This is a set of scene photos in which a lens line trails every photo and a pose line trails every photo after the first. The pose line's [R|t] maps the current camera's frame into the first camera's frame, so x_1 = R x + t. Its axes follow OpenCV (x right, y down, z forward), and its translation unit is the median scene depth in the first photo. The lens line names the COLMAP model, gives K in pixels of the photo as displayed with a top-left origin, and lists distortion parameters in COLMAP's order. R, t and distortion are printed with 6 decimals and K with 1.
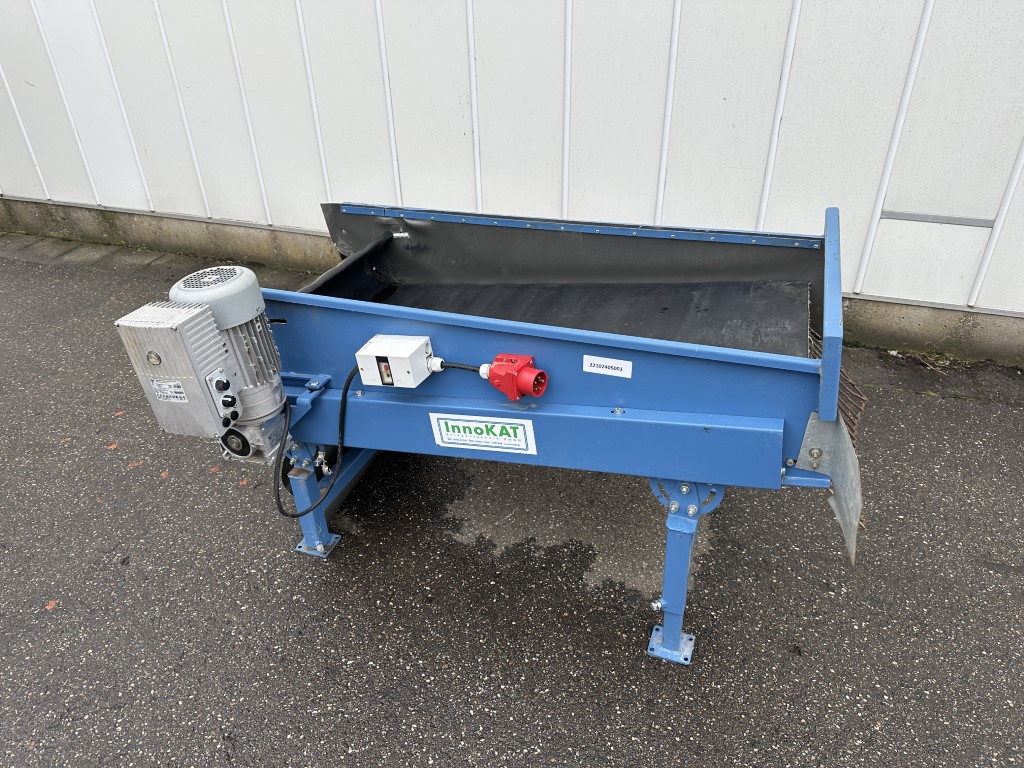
lens RADIAL K [[730.1, 0, 512.5], [0, 730.1, 382.3], [0, 0, 1]] dist [0.001051, -0.004091]
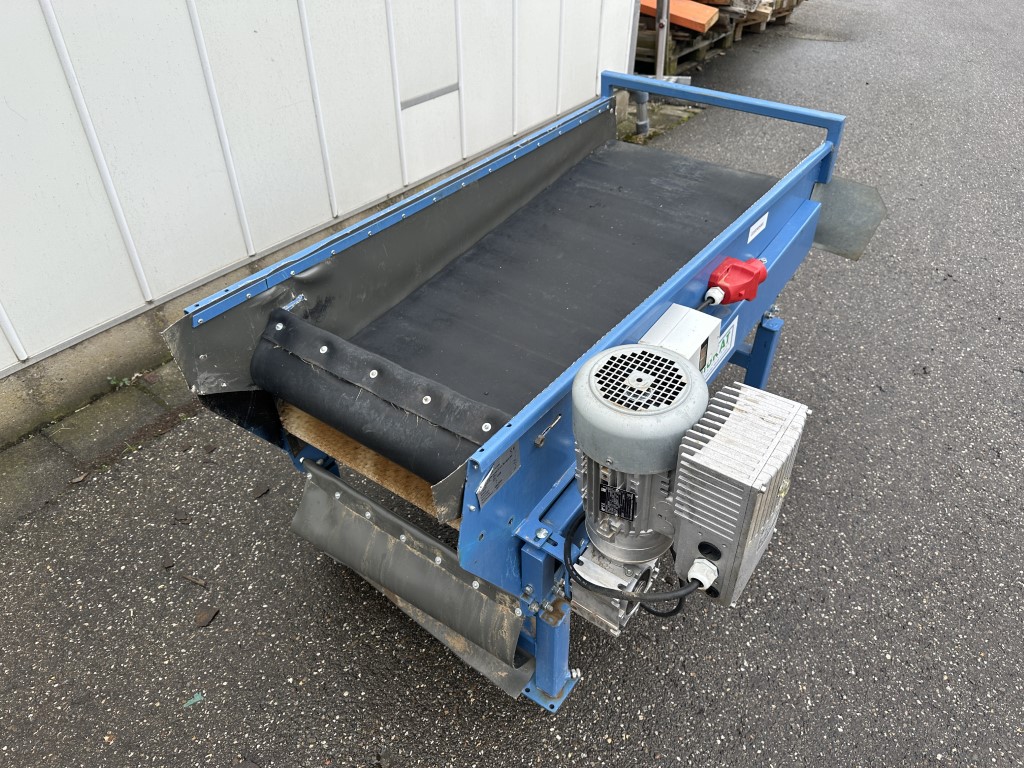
lens RADIAL K [[730.1, 0, 517.6], [0, 730.1, 378.7], [0, 0, 1]] dist [0.001051, -0.004091]
pose [[0.273197, -0.558334, 0.783343, -0.645288], [0.499541, 0.778258, 0.380491, -0.299006], [-0.822084, 0.287363, 0.491528, 0.547133]]
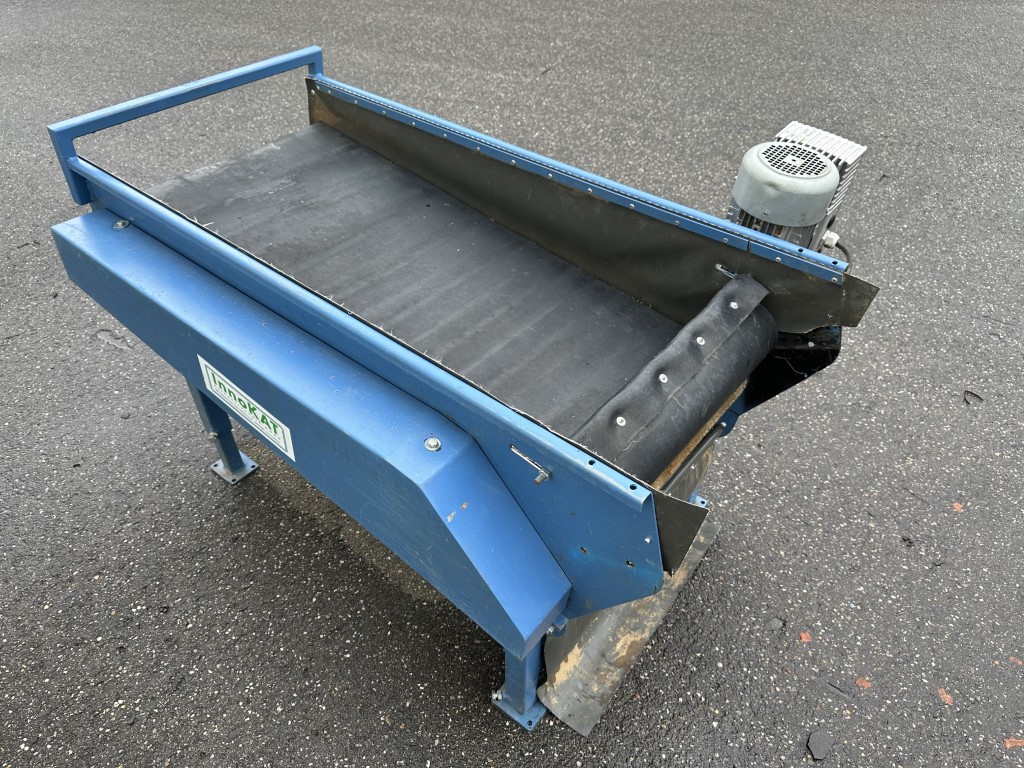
lens RADIAL K [[730.1, 0, 512.4], [0, 730.1, 381.0], [0, 0, 1]] dist [0.001051, -0.004091]
pose [[-0.949919, -0.177681, 0.257067, -0.256633], [0.190348, 0.323410, 0.926916, -0.651480], [-0.247834, 0.929427, -0.273392, 1.096007]]
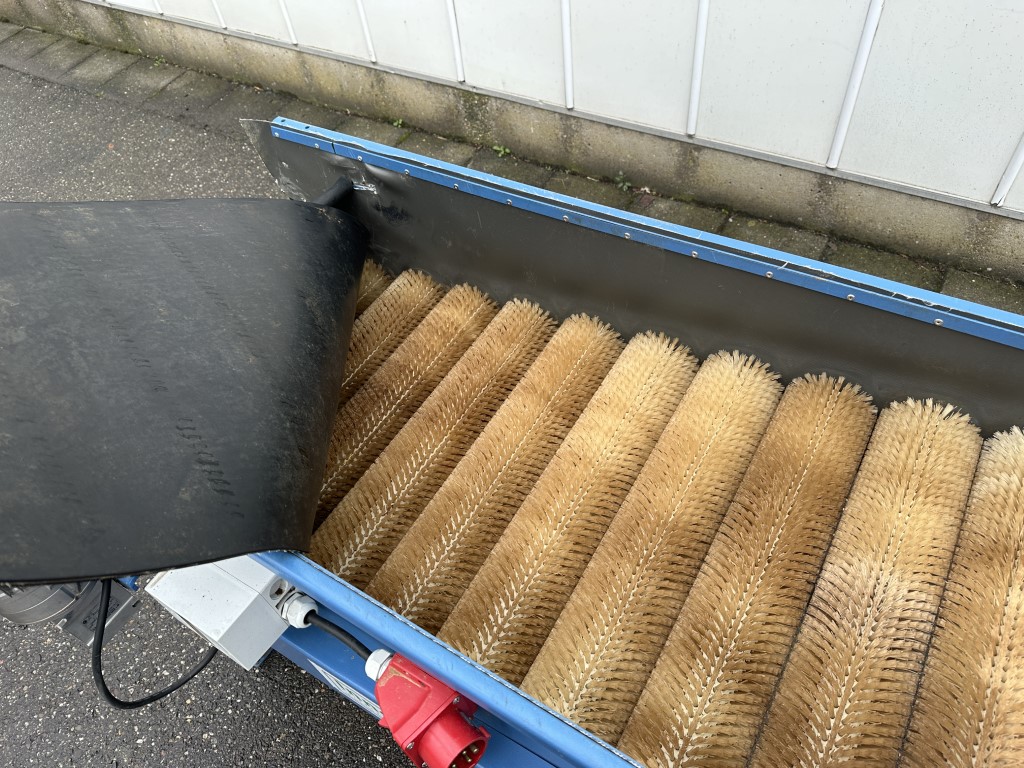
lens RADIAL K [[730.1, 0, 517.7], [0, 730.1, 381.5], [0, 0, 1]] dist [0.001051, -0.004091]
pose [[0.978733, 0.104619, -0.176457, 0.086576], [-0.039800, 0.940677, 0.336960, -0.259297], [0.201241, -0.322771, 0.924836, 0.439755]]
